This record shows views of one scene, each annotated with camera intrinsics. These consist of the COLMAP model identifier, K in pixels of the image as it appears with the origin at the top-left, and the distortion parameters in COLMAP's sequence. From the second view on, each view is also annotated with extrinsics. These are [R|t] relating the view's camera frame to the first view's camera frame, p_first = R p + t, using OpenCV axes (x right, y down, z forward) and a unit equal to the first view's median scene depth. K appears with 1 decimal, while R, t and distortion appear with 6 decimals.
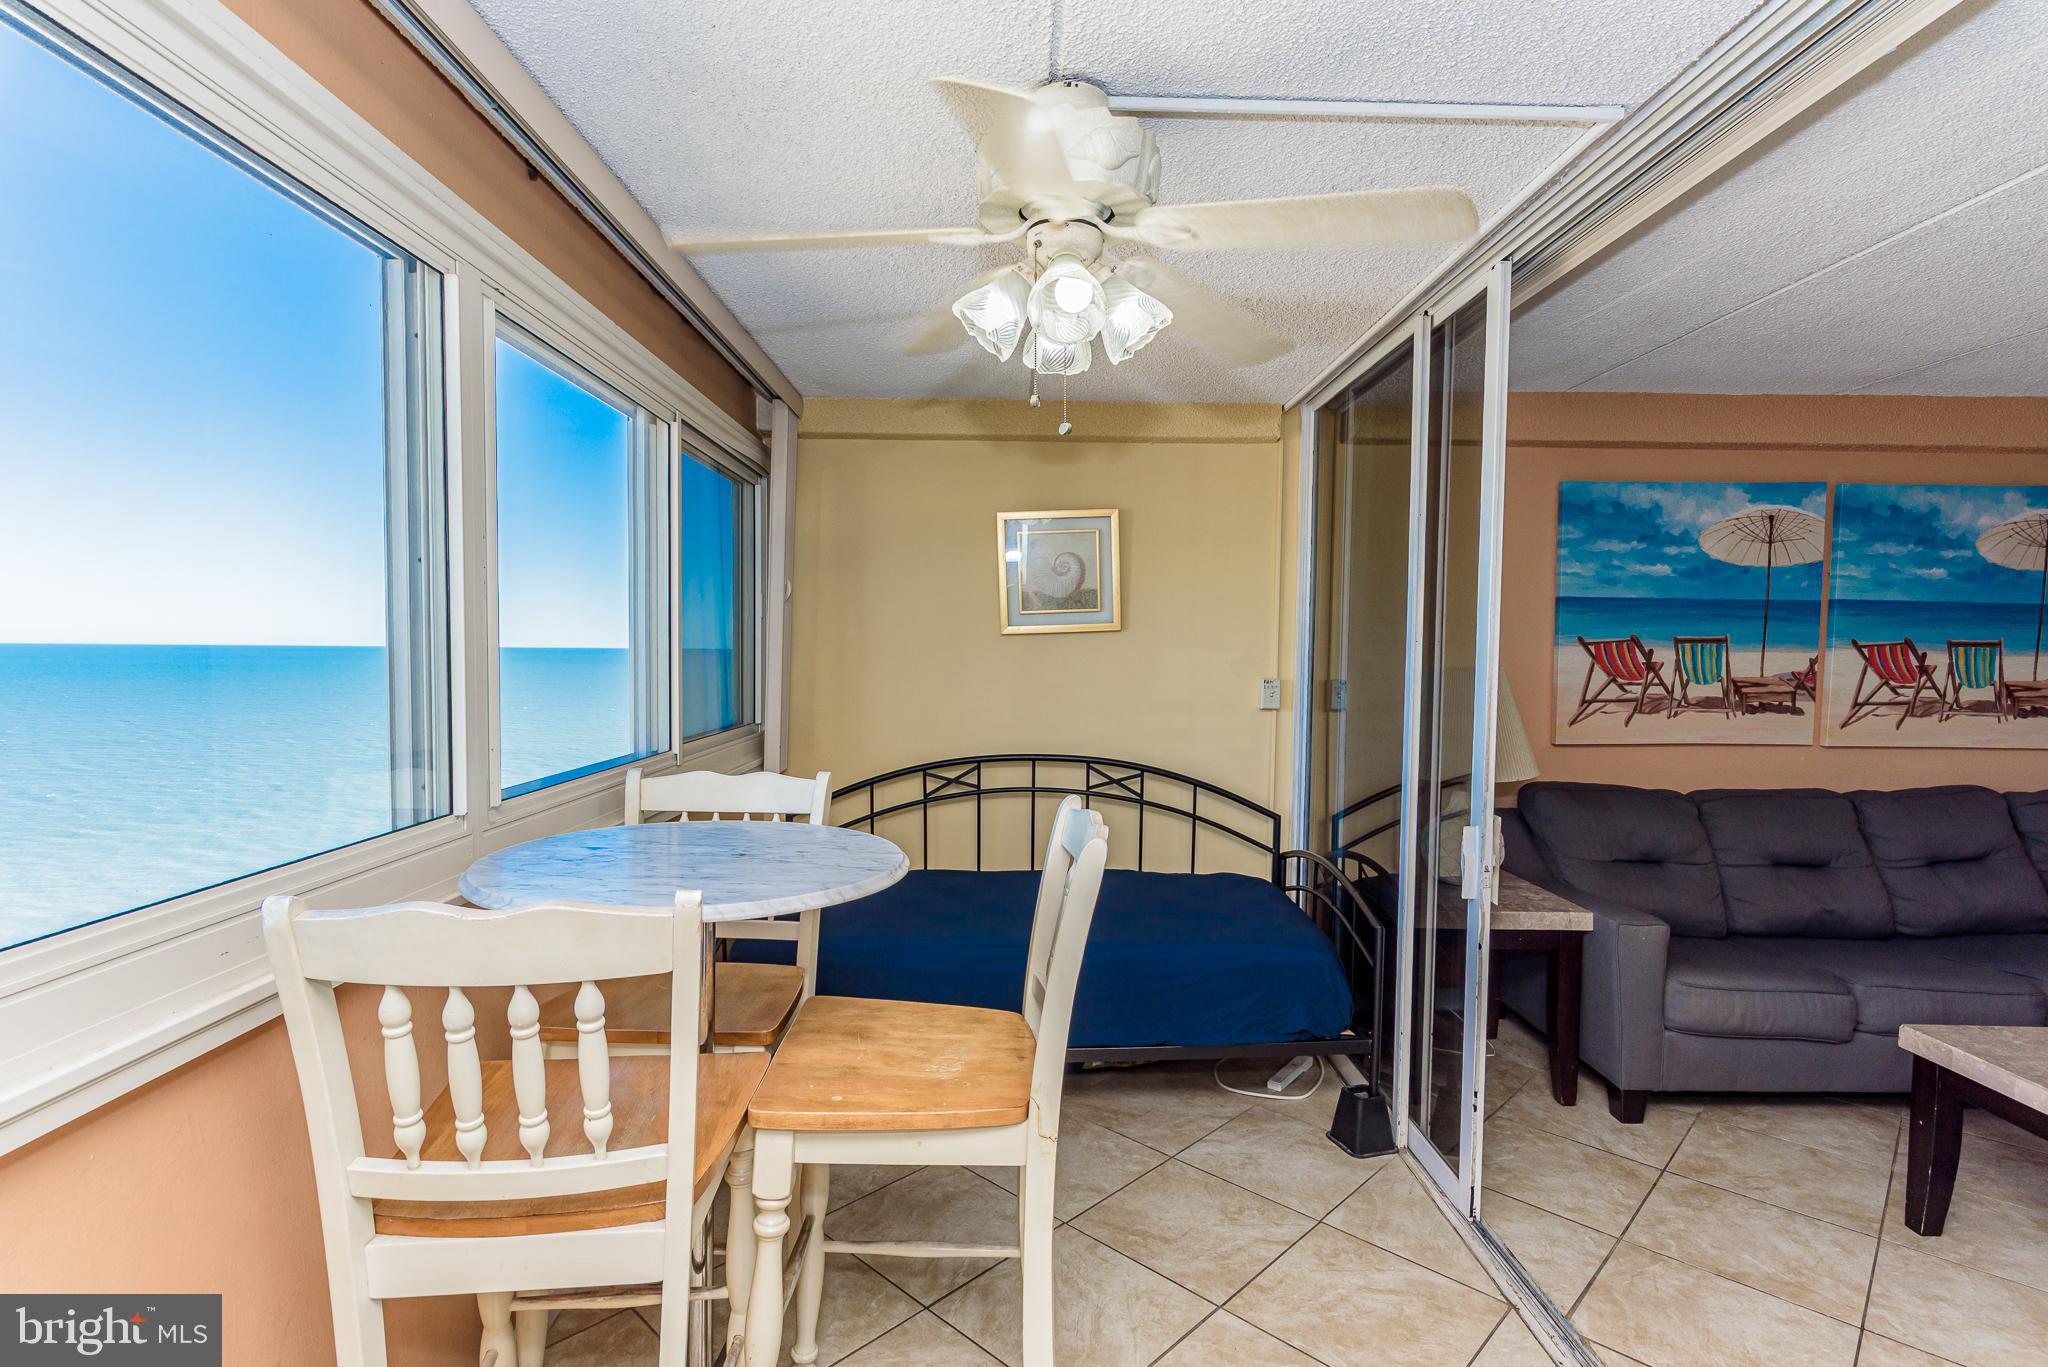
lens RADIAL K [[996.0, 0, 1022.6], [0, 996.0, 696.8], [0, 0, 1]] dist [0.003630, -0.000099]
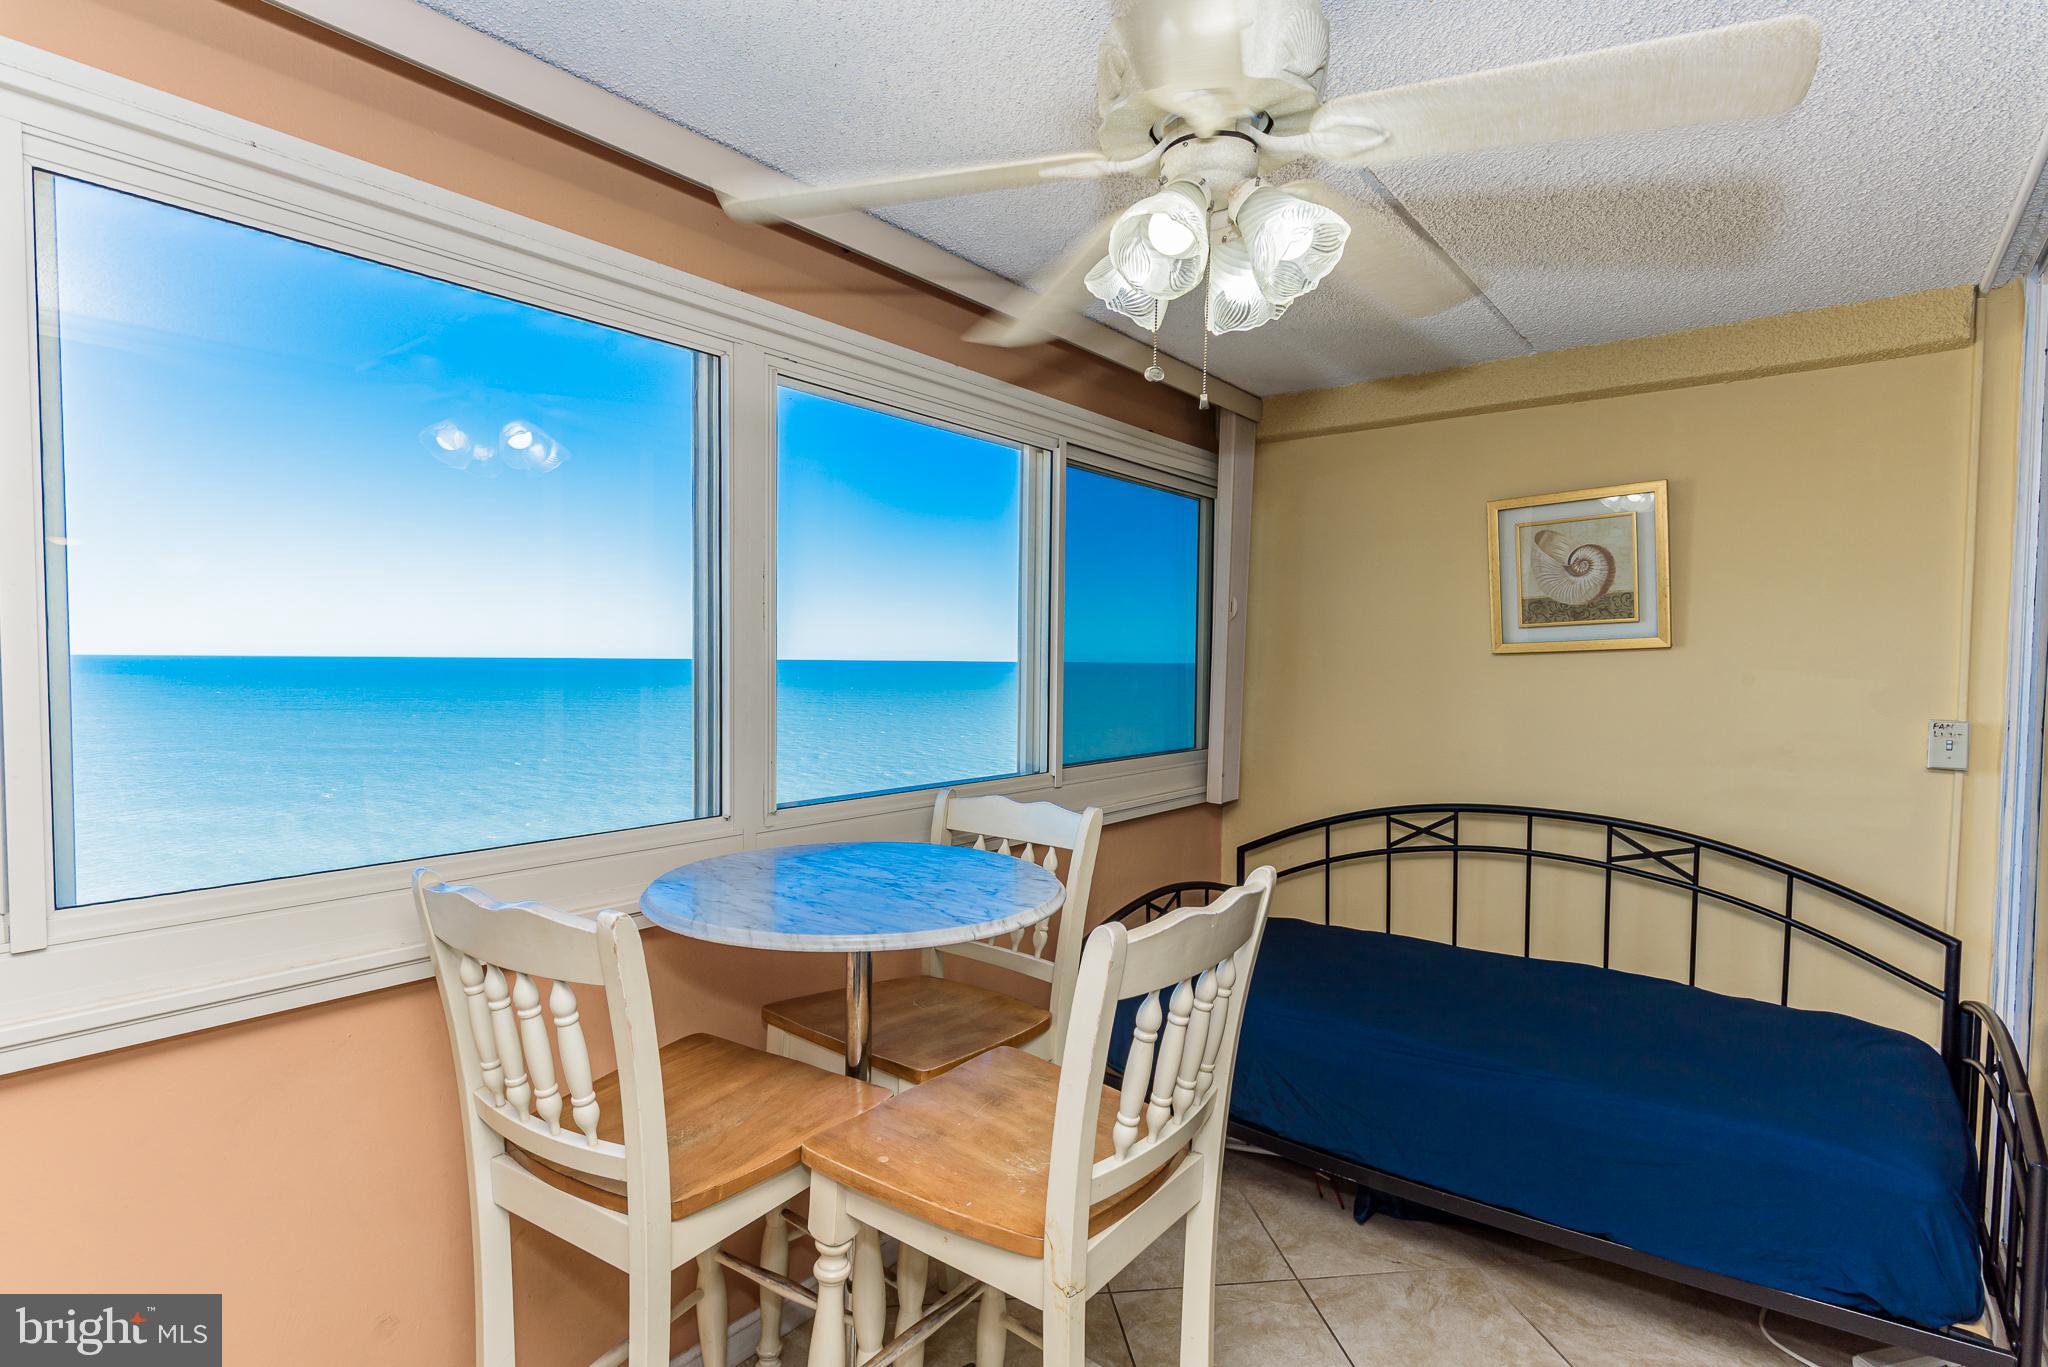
lens RADIAL K [[996.0, 0, 1022.6], [0, 996.0, 696.8], [0, 0, 1]] dist [0.003630, -0.000099]
pose [[0.768779, 0.018495, -0.639247, 0.202350], [-0.032895, 0.999402, -0.010645, -0.007254], [0.638668, 0.029211, 0.768927, 0.146427]]
